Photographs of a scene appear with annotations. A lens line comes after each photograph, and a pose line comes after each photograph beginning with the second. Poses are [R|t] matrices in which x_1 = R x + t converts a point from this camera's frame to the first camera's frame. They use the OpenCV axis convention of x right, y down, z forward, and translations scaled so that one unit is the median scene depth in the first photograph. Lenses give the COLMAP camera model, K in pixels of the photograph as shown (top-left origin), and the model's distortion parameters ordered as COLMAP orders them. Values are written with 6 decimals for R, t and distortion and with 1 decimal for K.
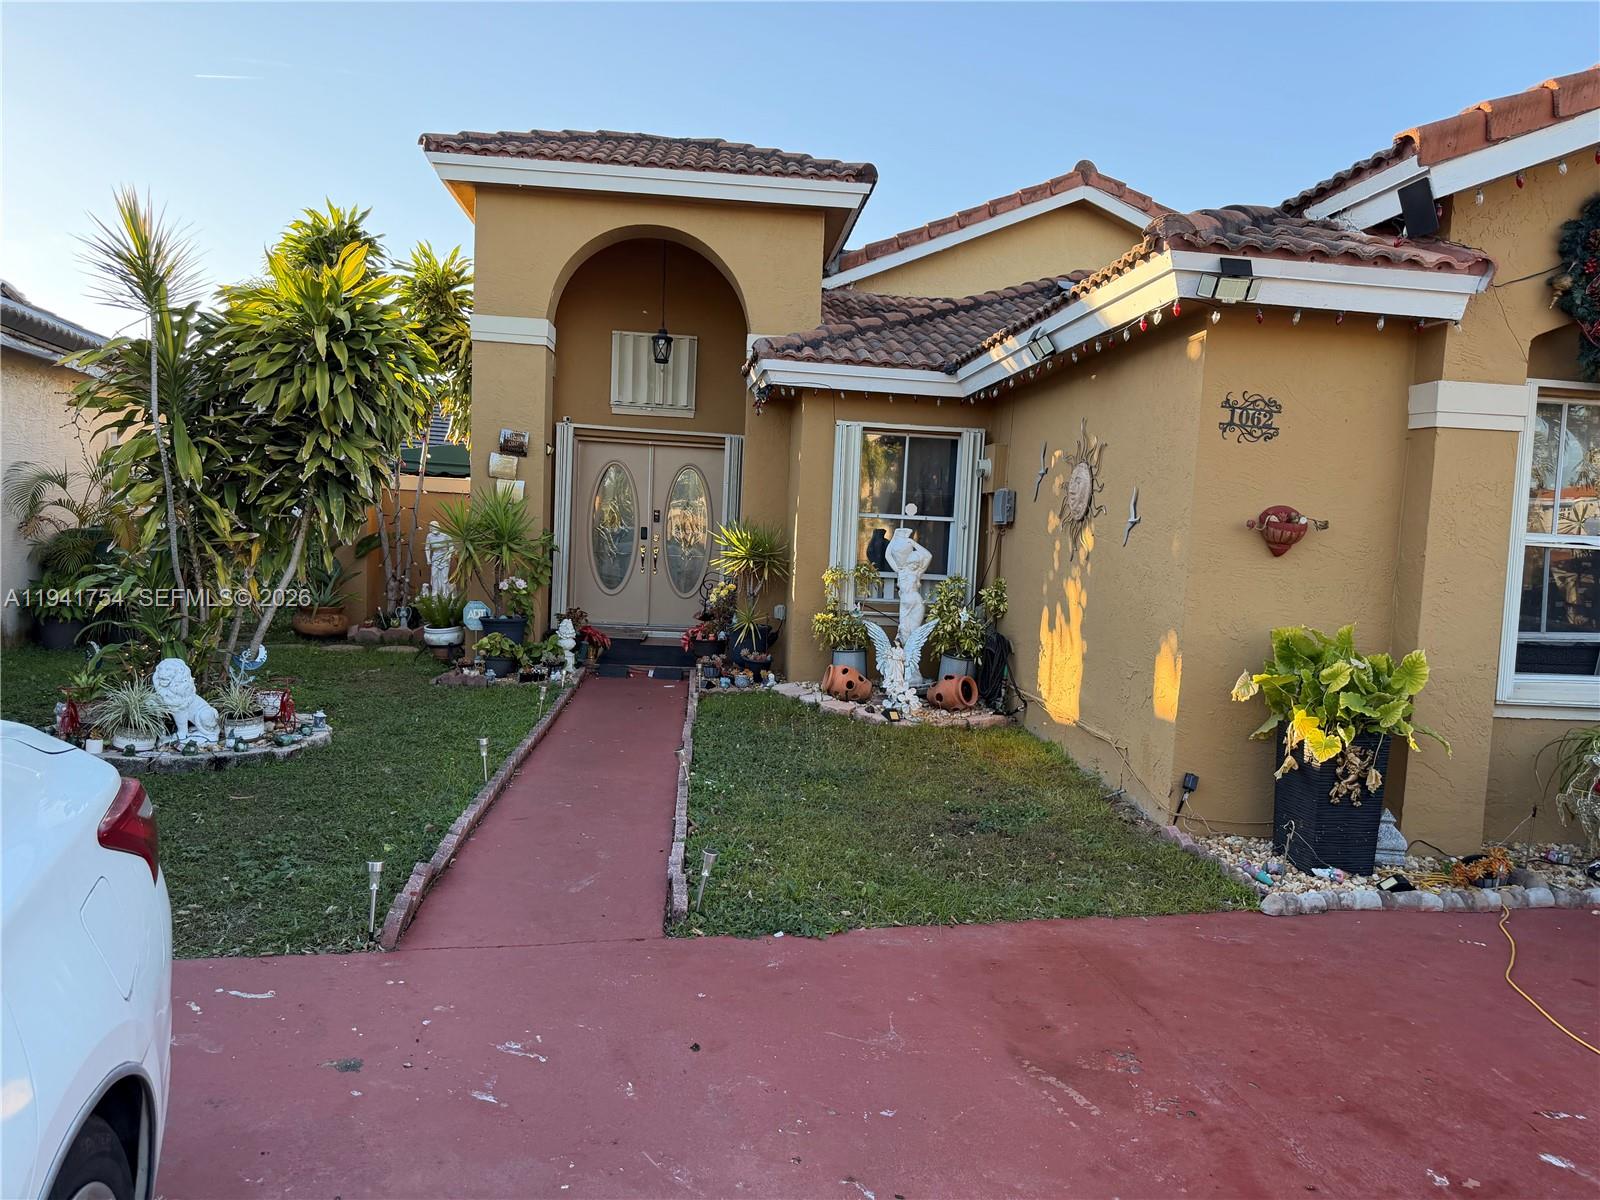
lens RADIAL K [[1144.8, 0, 805.0], [0, 1144.8, 612.6], [0, 0, 1]] dist [0.128573, -0.209849]
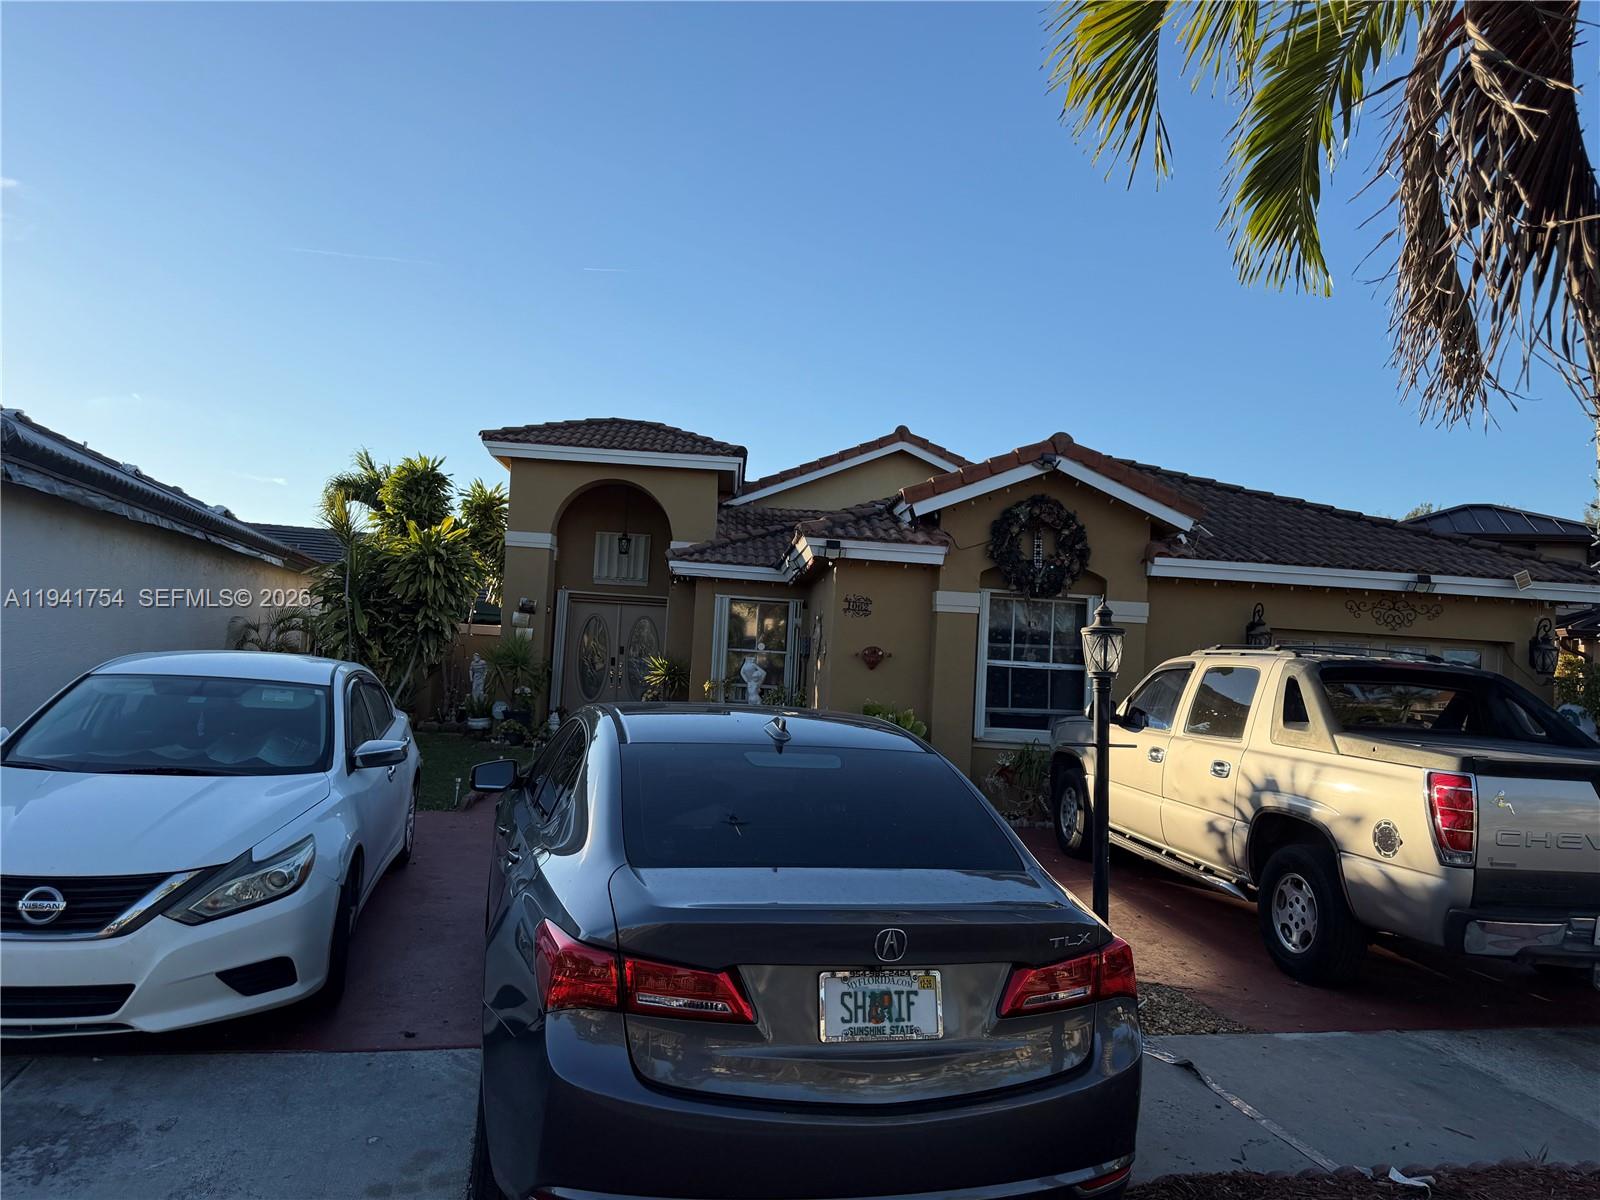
lens RADIAL K [[1144.8, 0, 805.0], [0, 1144.8, 612.6], [0, 0, 1]] dist [0.128573, -0.209849]
pose [[0.999718, 0.005840, -0.022999, 0.223589], [-0.008539, 0.992852, -0.119048, 0.068556], [0.022139, 0.119210, 0.992622, -0.767093]]
